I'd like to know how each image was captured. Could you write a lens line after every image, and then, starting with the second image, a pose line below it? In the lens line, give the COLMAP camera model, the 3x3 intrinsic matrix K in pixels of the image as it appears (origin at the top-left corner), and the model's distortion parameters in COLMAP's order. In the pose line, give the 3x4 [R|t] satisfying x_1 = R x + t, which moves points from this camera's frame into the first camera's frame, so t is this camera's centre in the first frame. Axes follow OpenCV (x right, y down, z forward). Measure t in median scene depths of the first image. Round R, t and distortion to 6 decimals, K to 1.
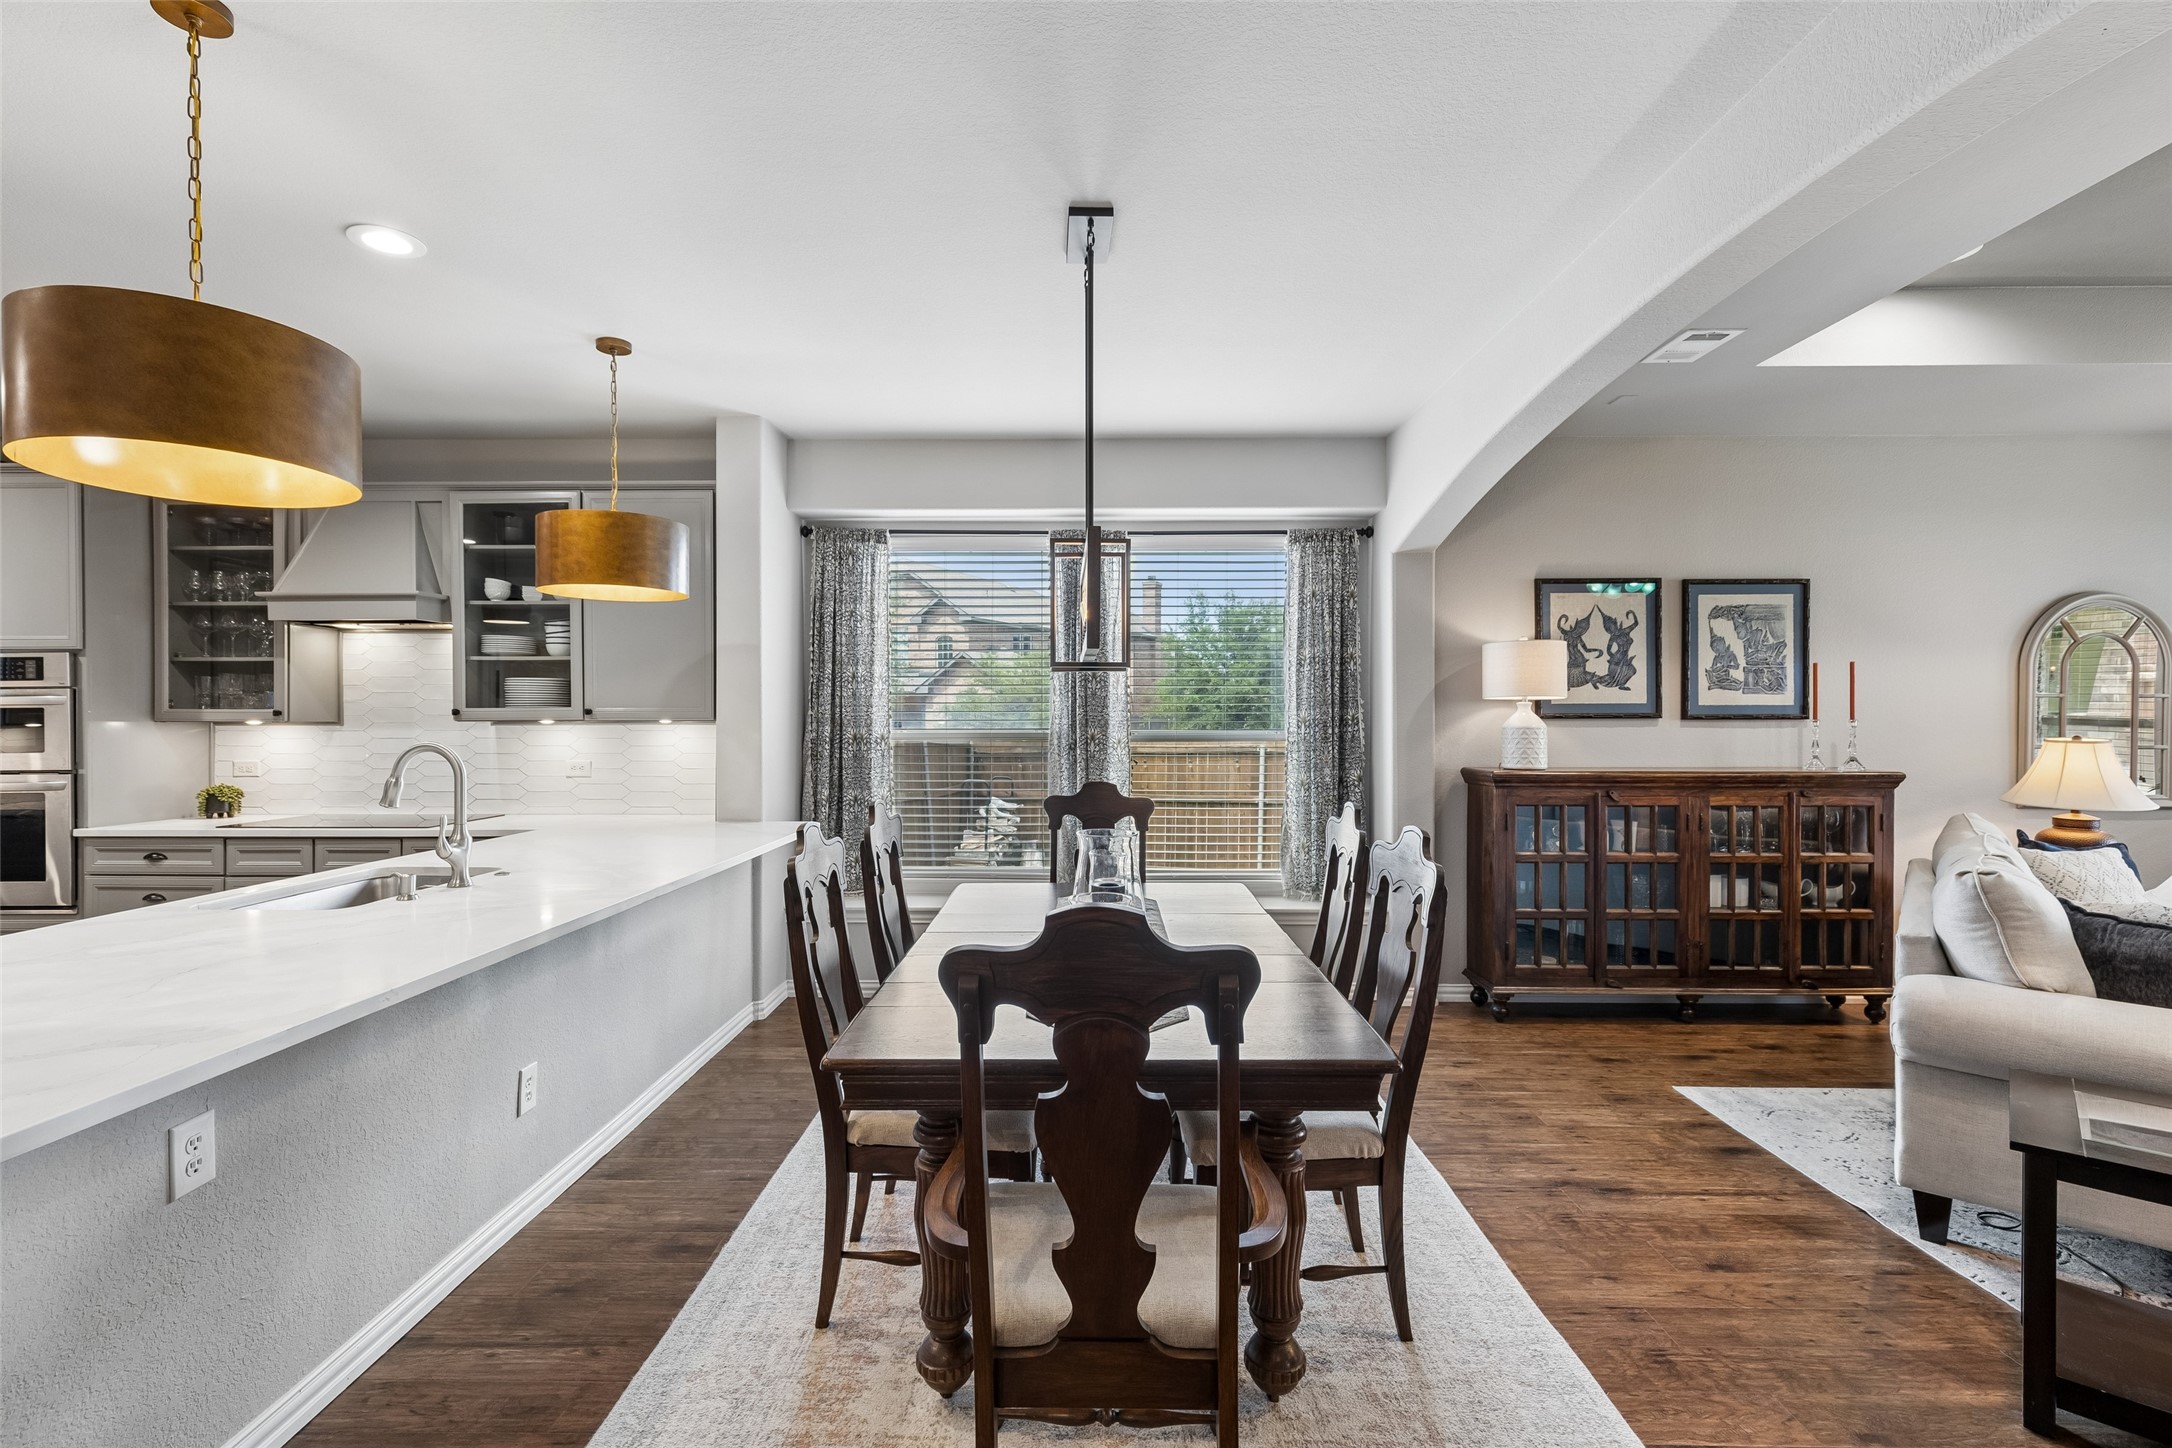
lens RADIAL K [[980.4, 0, 1084.5], [0, 980.4, 725.3], [0, 0, 1]] dist [0.010967, -0.003053]
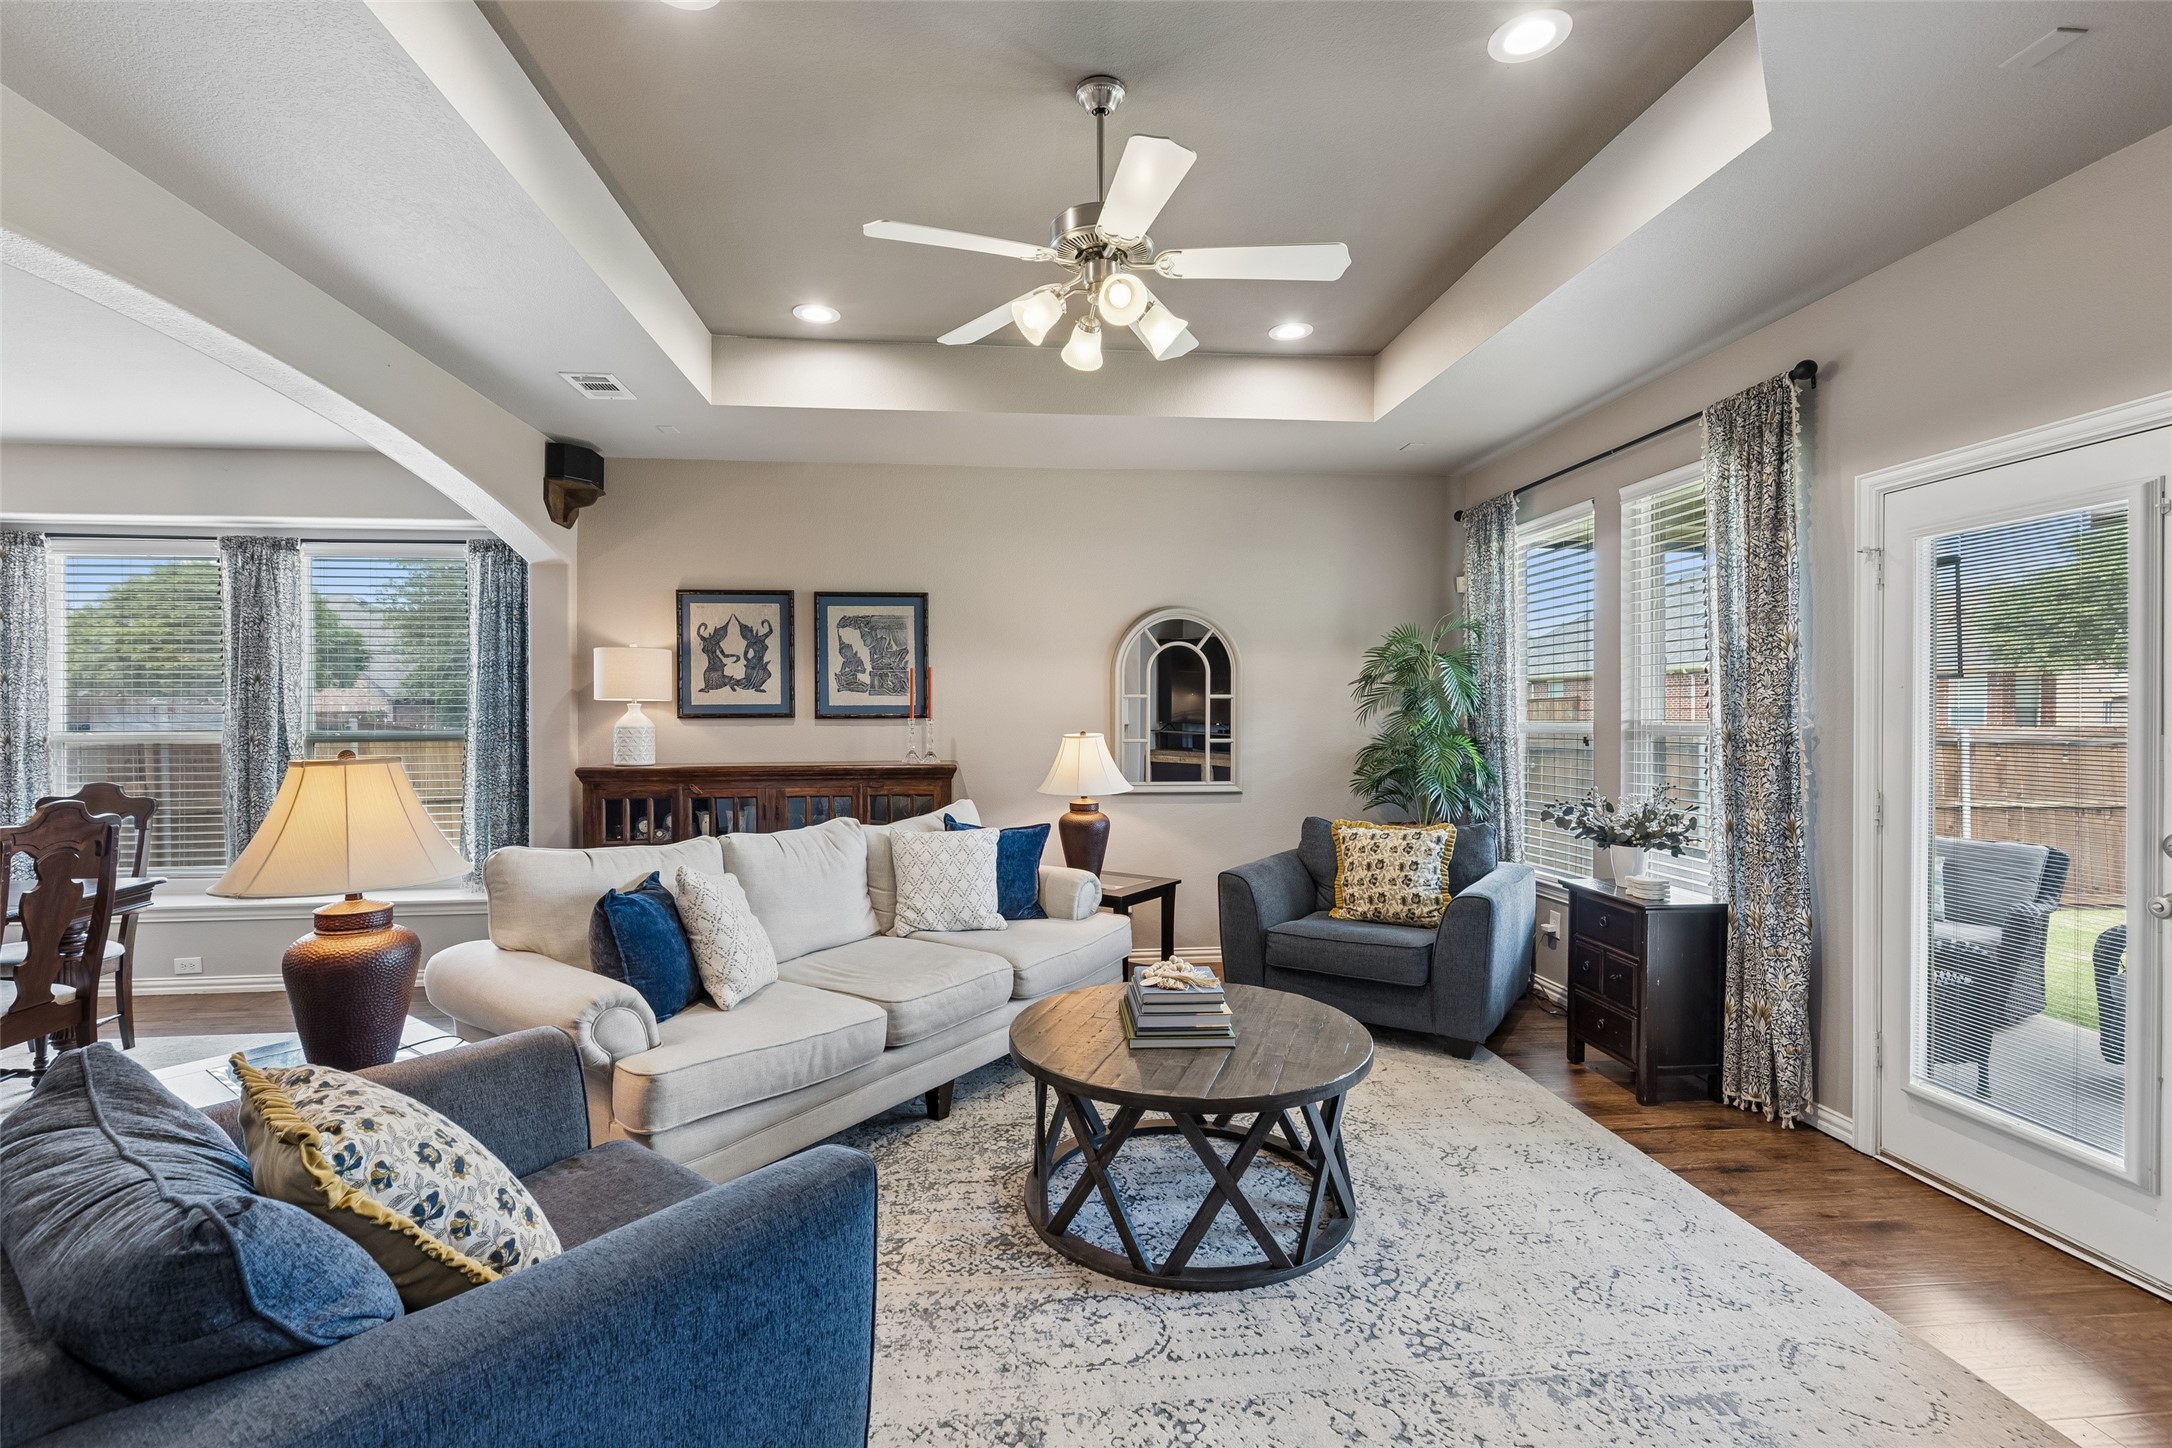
lens RADIAL K [[980.4, 0, 1077.8], [0, 980.4, 720.9], [0, 0, 1]] dist [0.010967, -0.003053]
pose [[0.993377, -0.005969, 0.114747, 0.789014], [0.005892, 0.999982, 0.001010, -0.002789], [-0.114750, -0.000328, 0.993394, -0.130982]]
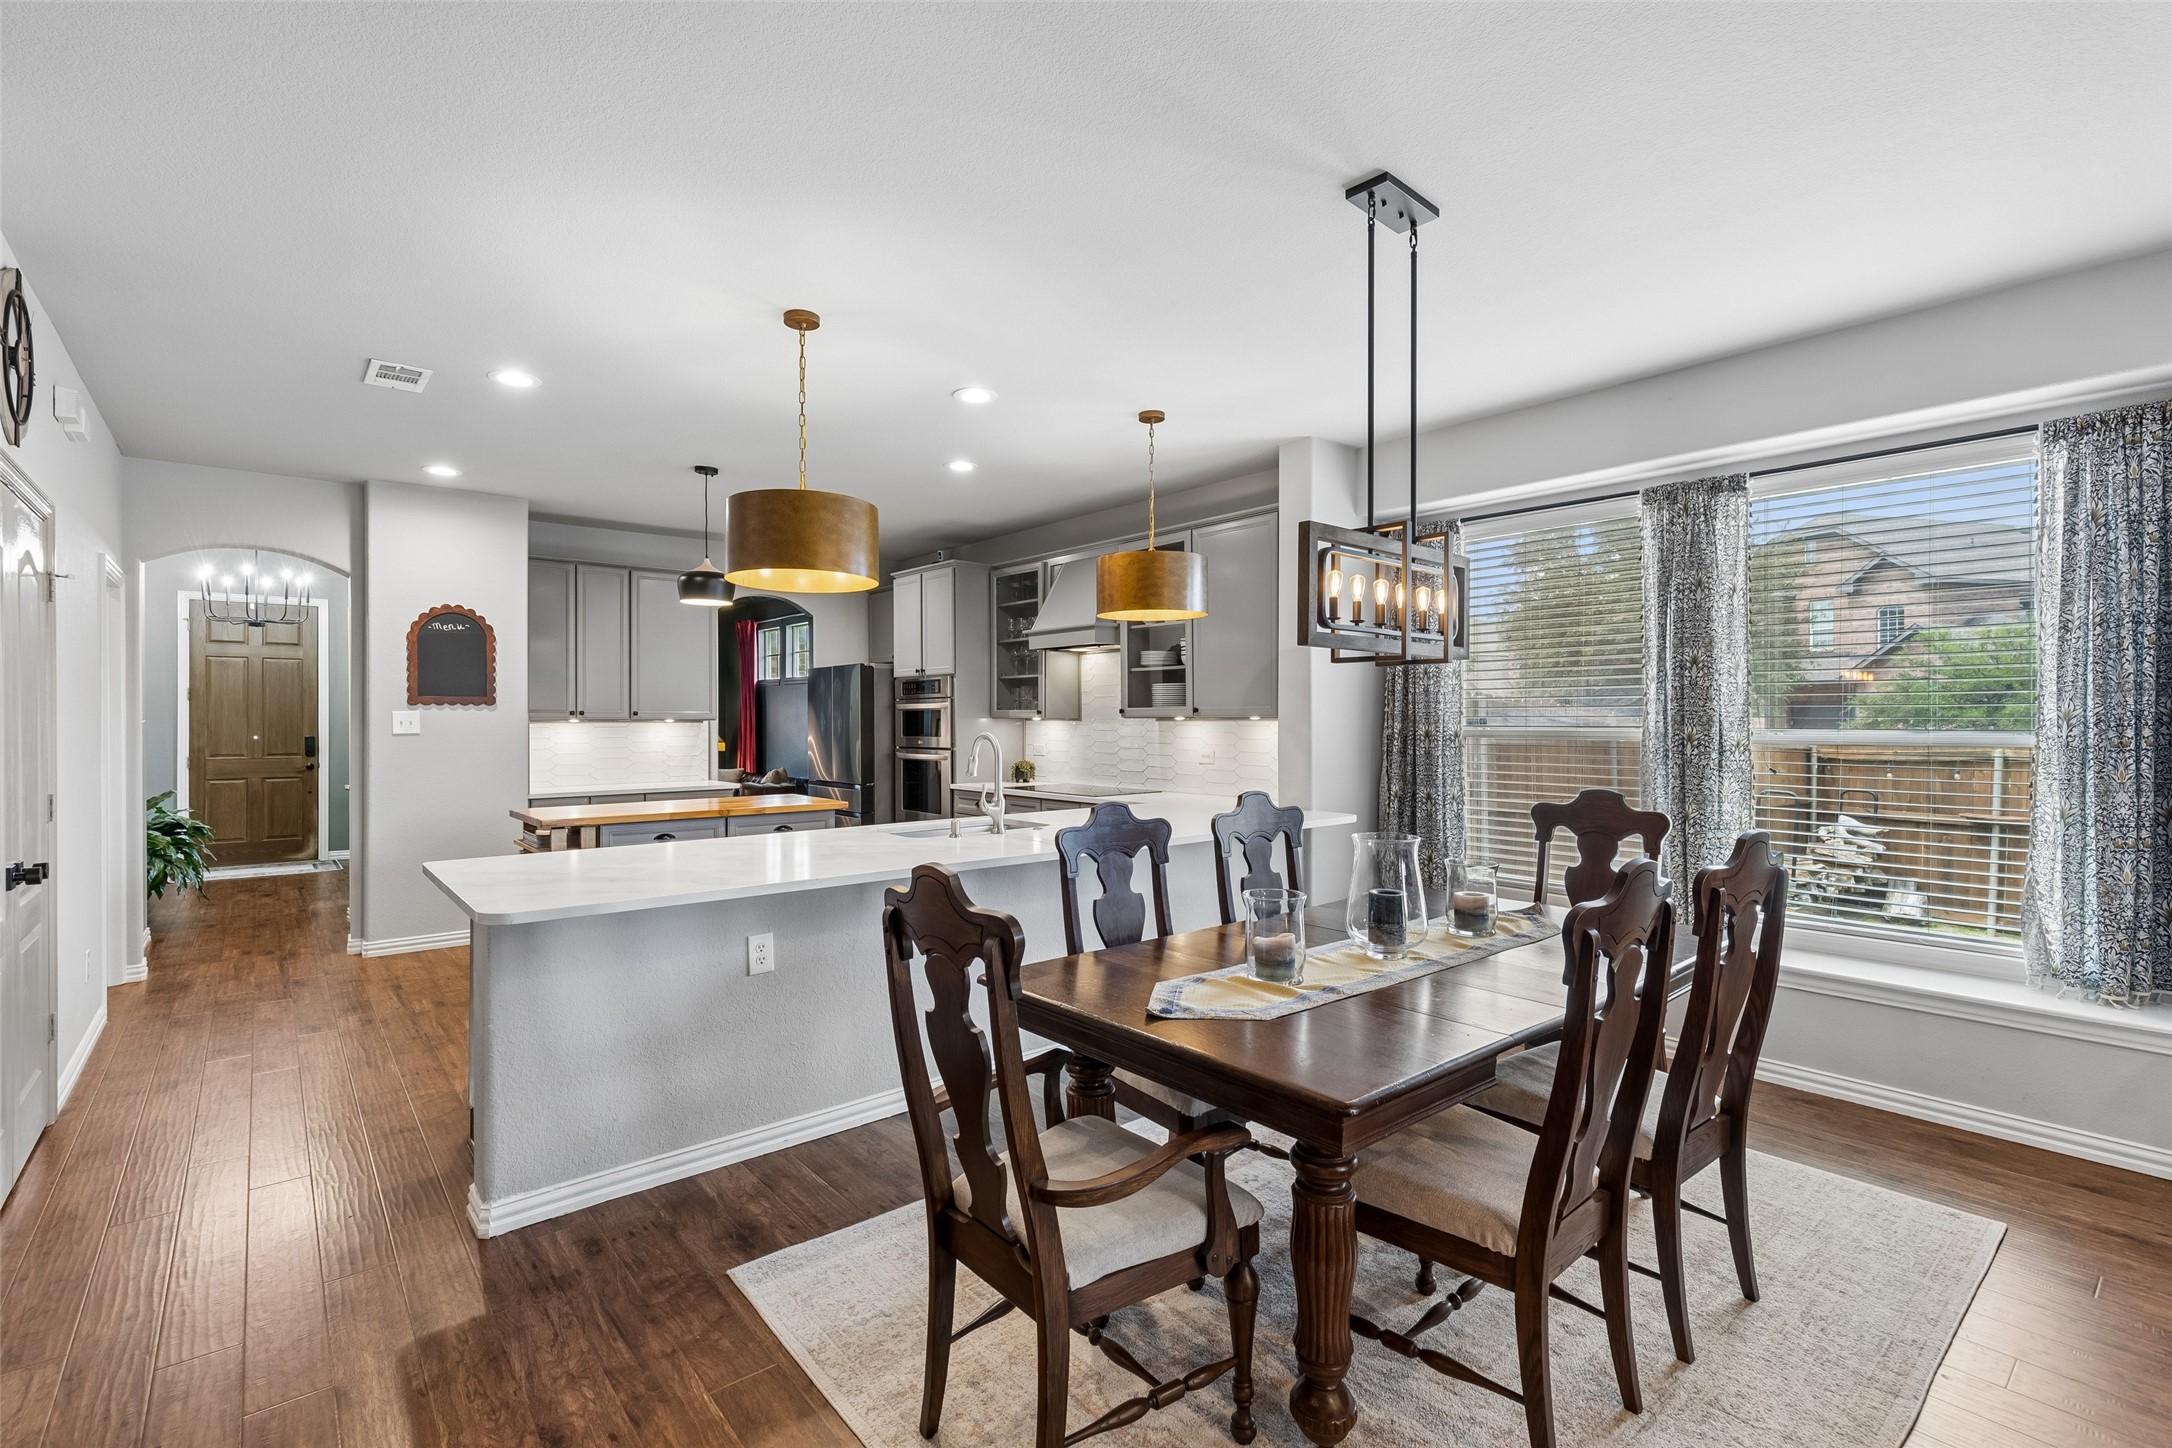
lens RADIAL K [[980.4, 0, 1072.1], [0, 980.4, 723.5], [0, 0, 1]] dist [0.010967, -0.003053]
pose [[0.647701, 0.004257, -0.761883, 0.313271], [-0.002317, 0.999991, 0.003618, -0.001124], [0.761891, -0.000579, 0.647704, 0.091767]]
